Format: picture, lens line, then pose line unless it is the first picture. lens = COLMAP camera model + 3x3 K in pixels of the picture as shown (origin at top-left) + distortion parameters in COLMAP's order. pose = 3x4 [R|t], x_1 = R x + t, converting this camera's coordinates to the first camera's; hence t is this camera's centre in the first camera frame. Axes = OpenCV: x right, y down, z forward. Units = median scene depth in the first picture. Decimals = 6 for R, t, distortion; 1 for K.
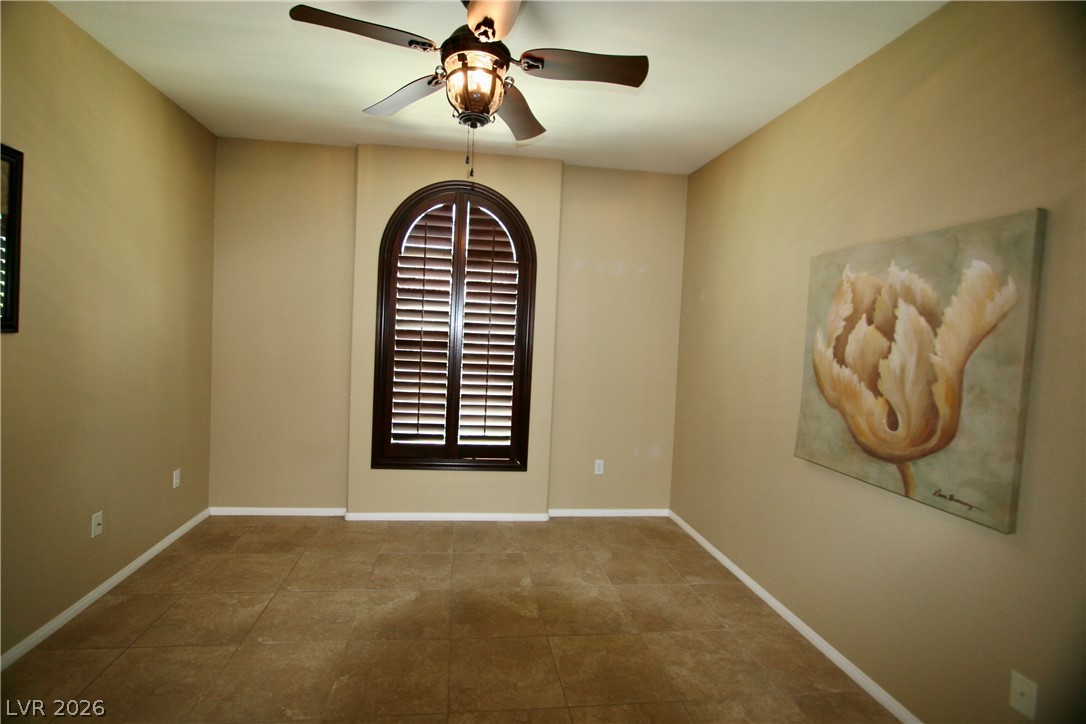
lens RADIAL K [[505.1, 0, 519.4], [0, 505.1, 354.4], [0, 0, 1]] dist [-0.015072, 0.001963]
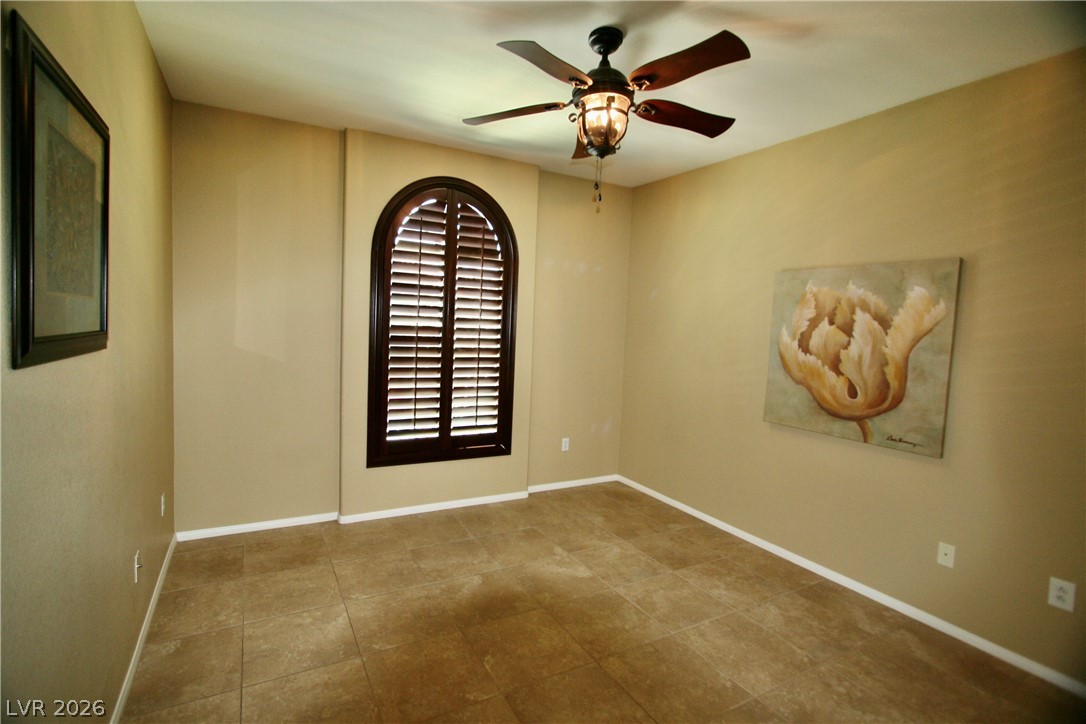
lens RADIAL K [[505.1, 0, 519.4], [0, 505.1, 355.6], [0, 0, 1]] dist [-0.015072, 0.001963]
pose [[0.934919, -0.033289, 0.353297, -0.595376], [0.018054, 0.998763, 0.046332, -0.051727], [-0.354402, -0.036938, 0.934363, -0.013404]]
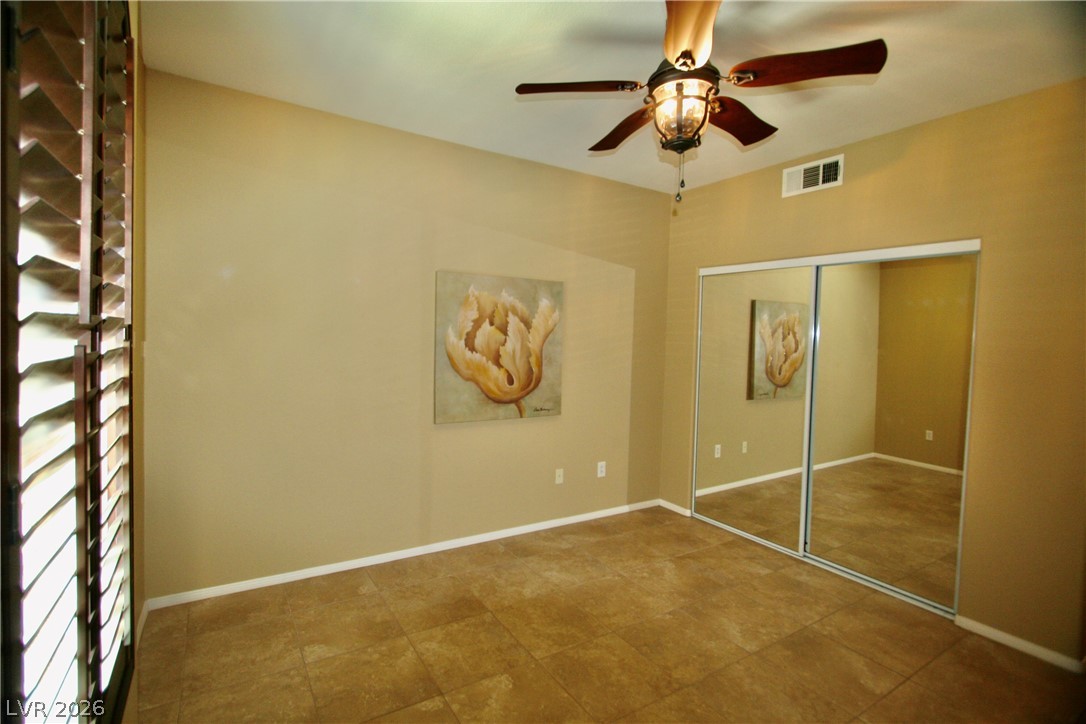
lens RADIAL K [[505.1, 0, 525.1], [0, 505.1, 355.2], [0, 0, 1]] dist [-0.015072, 0.001963]
pose [[-0.411347, -0.097299, 0.906271, -0.805780], [-0.011548, 0.994763, 0.101557, -0.125317], [-0.911406, 0.031309, -0.410316, 1.501003]]
